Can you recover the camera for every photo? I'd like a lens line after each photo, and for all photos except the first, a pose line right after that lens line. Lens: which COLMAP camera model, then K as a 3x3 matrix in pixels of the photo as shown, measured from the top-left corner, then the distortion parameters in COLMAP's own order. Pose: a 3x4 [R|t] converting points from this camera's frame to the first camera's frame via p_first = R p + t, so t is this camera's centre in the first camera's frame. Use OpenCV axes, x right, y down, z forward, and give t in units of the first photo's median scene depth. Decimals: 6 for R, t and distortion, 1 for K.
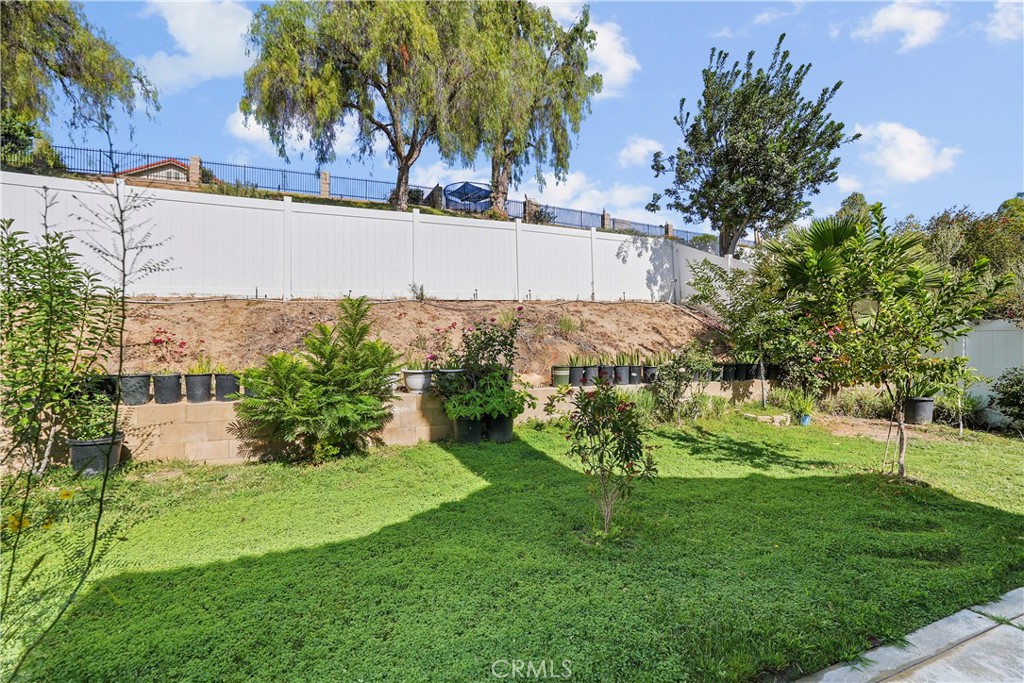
lens RADIAL K [[480.1, 0, 512.0], [0, 480.1, 341.5], [0, 0, 1]] dist [-0.002374, 0.000179]
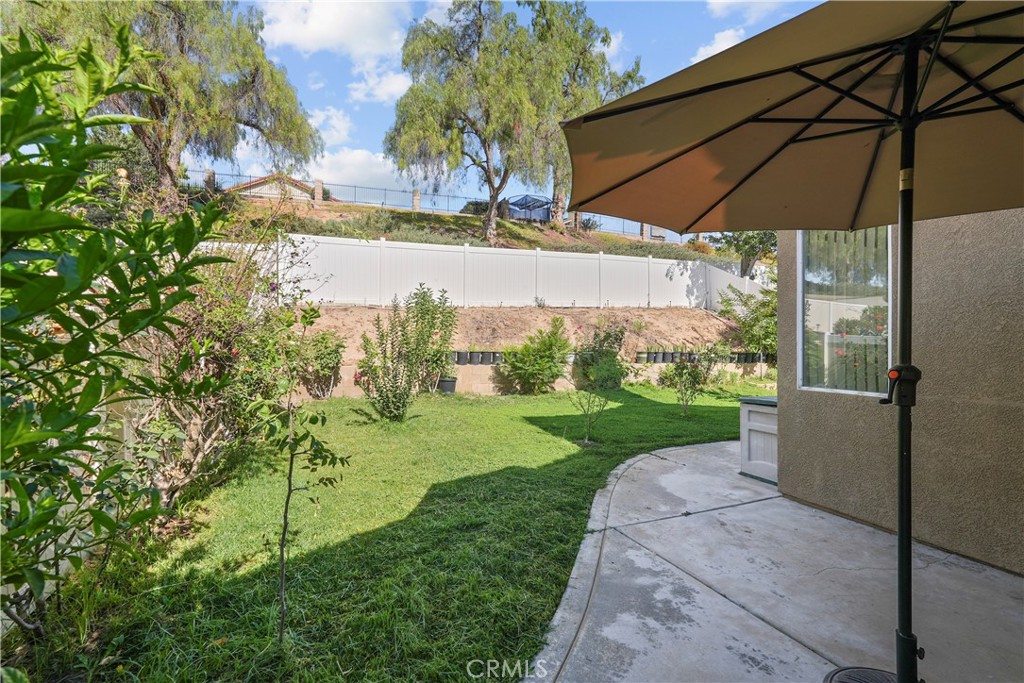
lens RADIAL K [[463.3, 0, 512.0], [0, 463.3, 341.5], [0, 0, 1]] dist [-0.004886, 0.000294]
pose [[0.998213, 0.021752, -0.055664, -0.212706], [-0.019945, 0.999263, 0.032810, -0.024515], [0.056337, -0.031642, 0.997910, -0.544324]]
